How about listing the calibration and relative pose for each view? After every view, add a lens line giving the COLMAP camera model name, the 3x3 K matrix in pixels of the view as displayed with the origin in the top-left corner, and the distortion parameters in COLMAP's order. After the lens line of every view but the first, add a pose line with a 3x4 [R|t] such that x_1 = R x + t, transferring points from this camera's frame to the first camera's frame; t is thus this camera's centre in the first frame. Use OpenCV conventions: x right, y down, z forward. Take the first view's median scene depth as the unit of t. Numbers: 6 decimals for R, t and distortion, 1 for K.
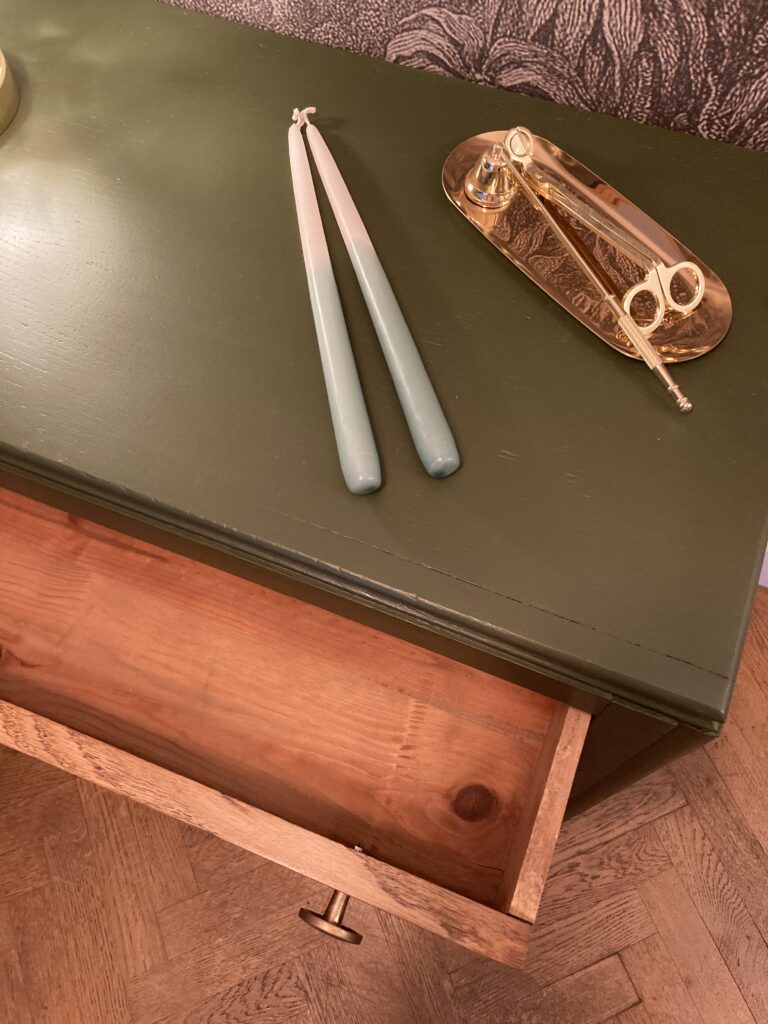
lens RADIAL K [[830.8, 0, 385.6], [0, 830.8, 512.6], [0, 0, 1]] dist [0.004898, -0.014202]
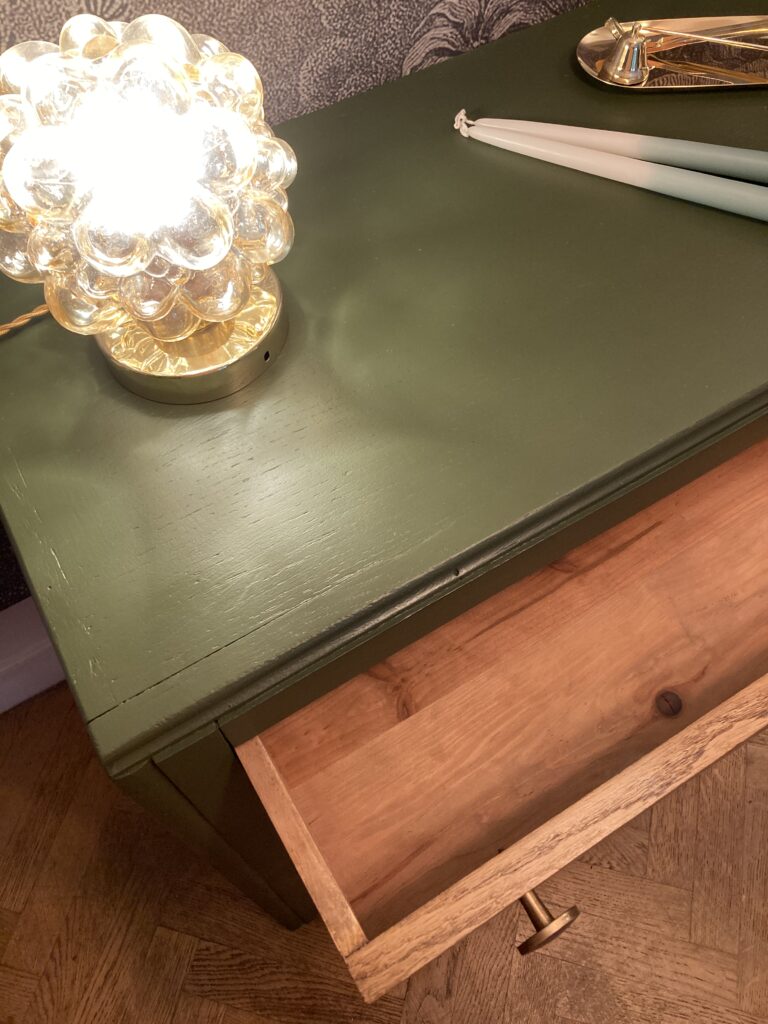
lens RADIAL K [[830.8, 0, 386.2], [0, 830.8, 508.7], [0, 0, 1]] dist [0.004898, -0.014202]
pose [[0.605221, -0.682907, 0.409079, -0.867337], [0.732718, 0.678761, 0.049069, -0.245881], [-0.311177, 0.270042, 0.911179, 0.184480]]
